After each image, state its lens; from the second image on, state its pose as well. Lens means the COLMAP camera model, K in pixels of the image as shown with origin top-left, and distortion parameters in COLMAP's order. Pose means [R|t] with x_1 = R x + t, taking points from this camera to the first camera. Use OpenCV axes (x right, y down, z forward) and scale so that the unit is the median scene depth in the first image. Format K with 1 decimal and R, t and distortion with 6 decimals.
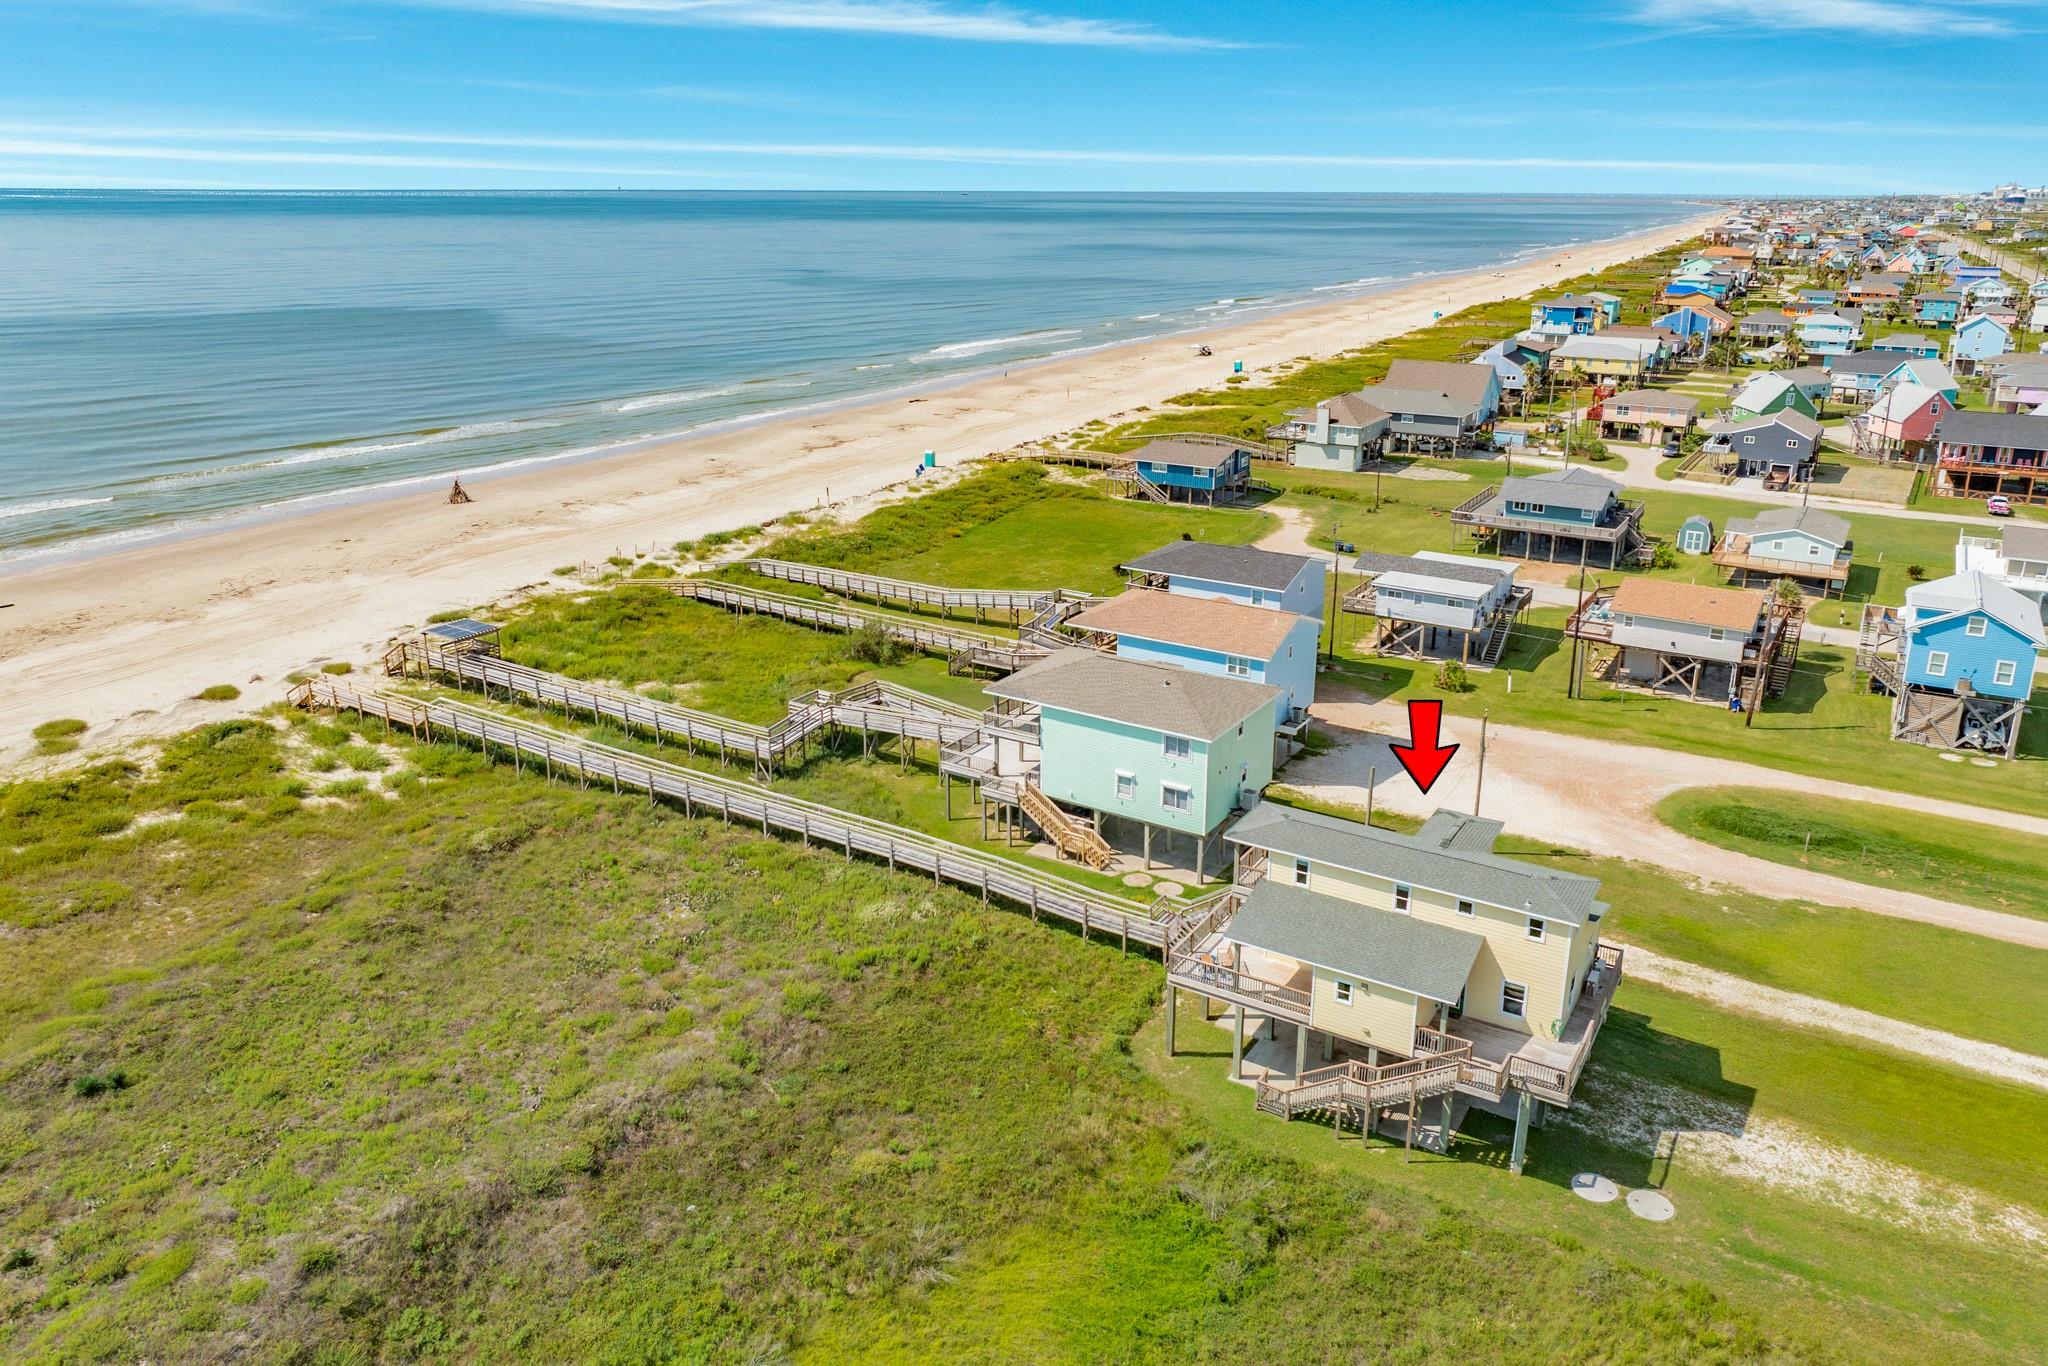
lens RADIAL K [[1422.5, 0, 1028.2], [0, 1422.5, 685.7], [0, 0, 1]] dist [-0.005692, -0.001654]
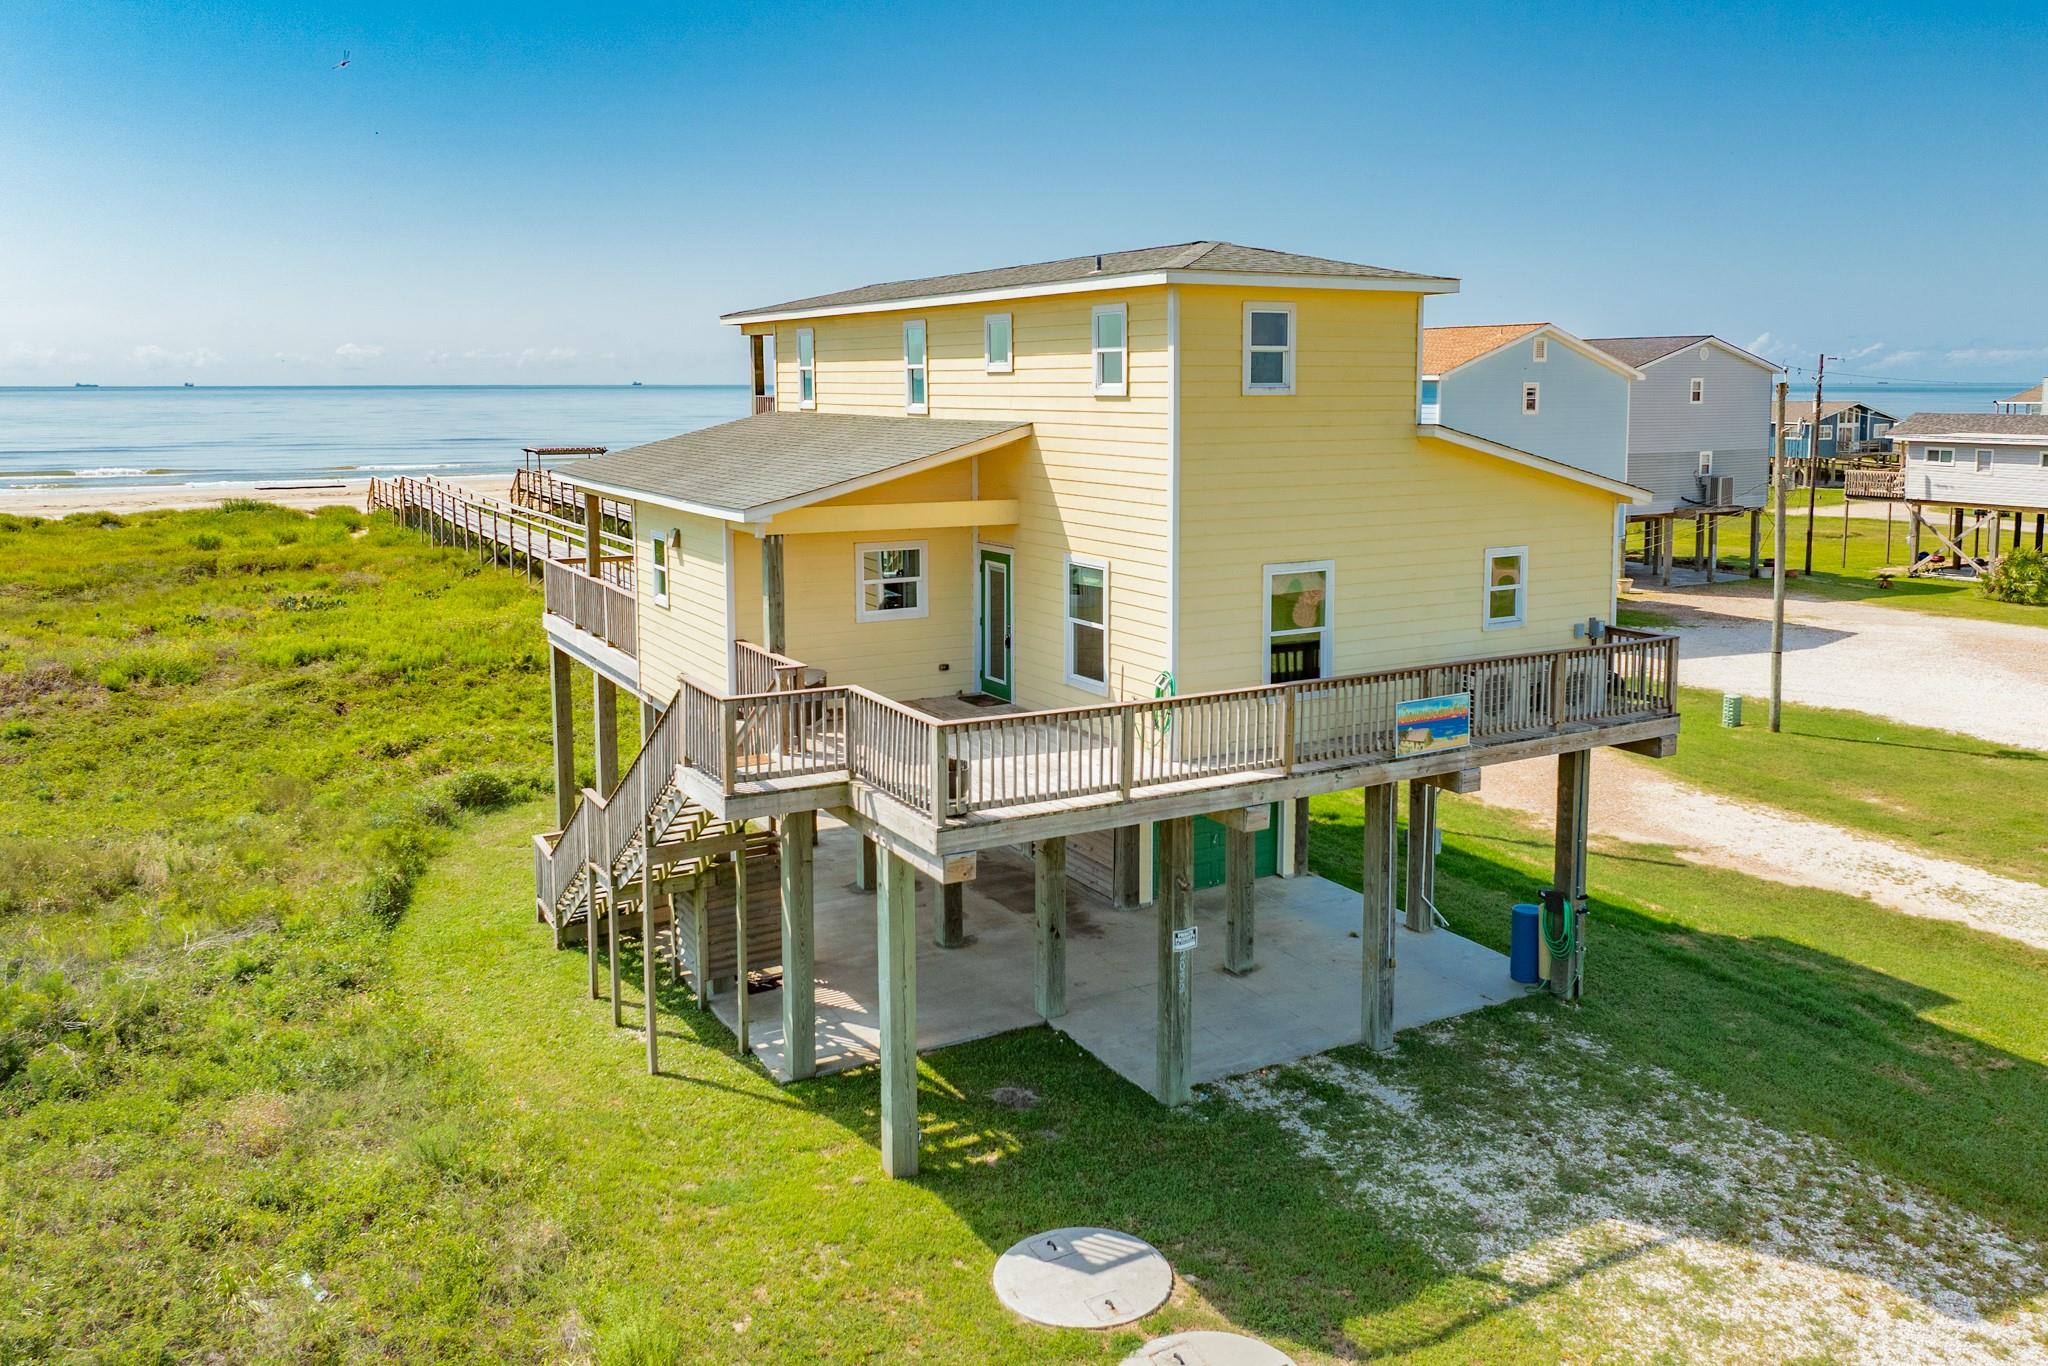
lens RADIAL K [[1573.1, 0, 1067.8], [0, 1573.1, 584.6], [0, 0, 1]] dist [0.004759, -0.011255]
pose [[0.883691, 0.055918, -0.464719, 0.371567], [-0.150830, 0.973898, -0.169627, 0.203031], [0.443104, 0.219992, 0.869059, 0.525828]]
